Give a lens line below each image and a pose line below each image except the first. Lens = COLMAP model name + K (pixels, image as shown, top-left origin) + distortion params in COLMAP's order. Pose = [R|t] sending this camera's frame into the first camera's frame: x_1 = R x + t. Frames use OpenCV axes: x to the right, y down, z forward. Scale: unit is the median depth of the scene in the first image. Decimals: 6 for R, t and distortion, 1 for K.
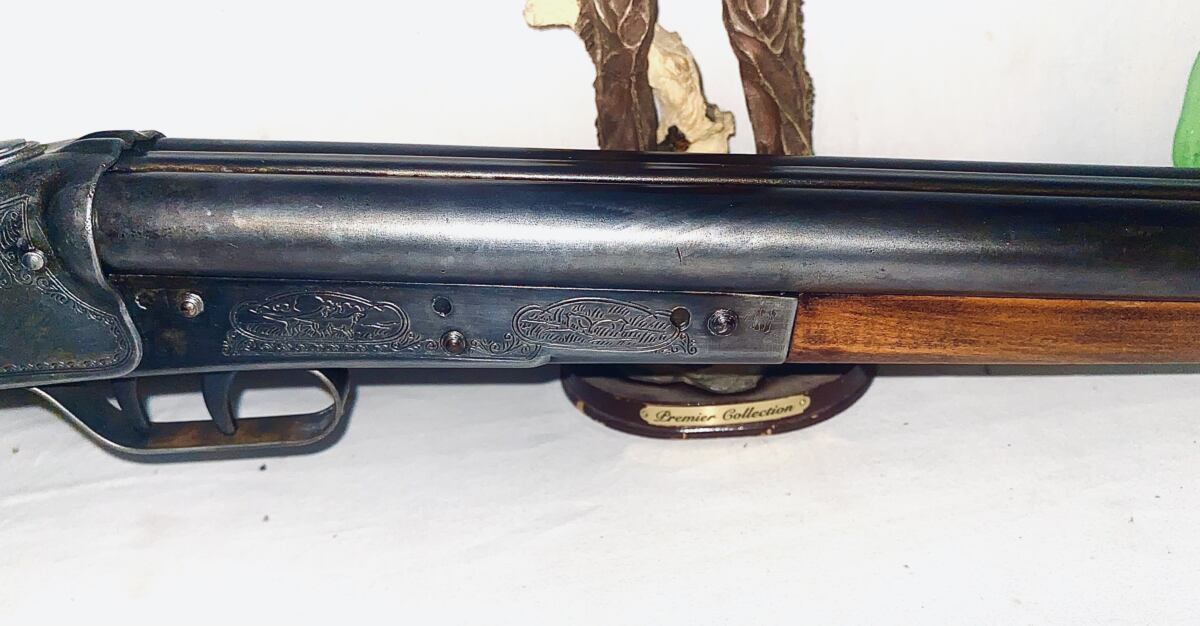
lens RADIAL K [[1003.4, 0, 600.0], [0, 1003.4, 313.0], [0, 0, 1]] dist [-0.006919, -0.098868]
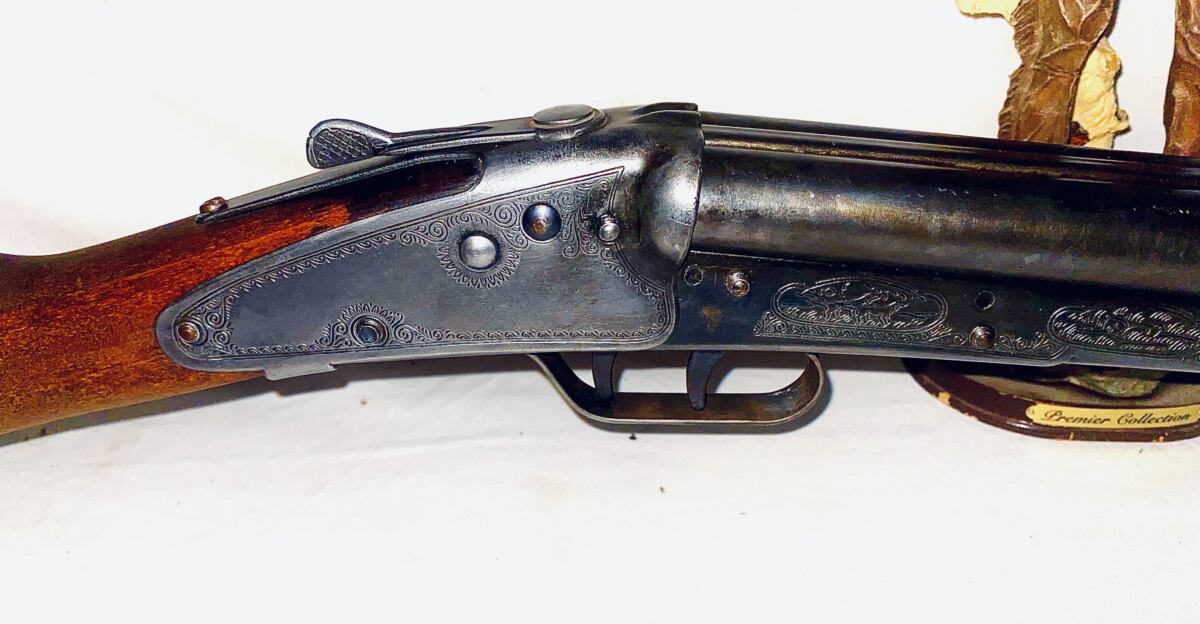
lens RADIAL K [[1003.4, 0, 600.0], [0, 1003.4, 312.0], [0, 0, 1]] dist [-0.006919, -0.098868]
pose [[0.996173, 0.067644, -0.055349, -0.342116], [-0.065919, 0.997298, 0.032427, -0.001775], [0.057393, -0.028654, 0.997940, -0.005906]]
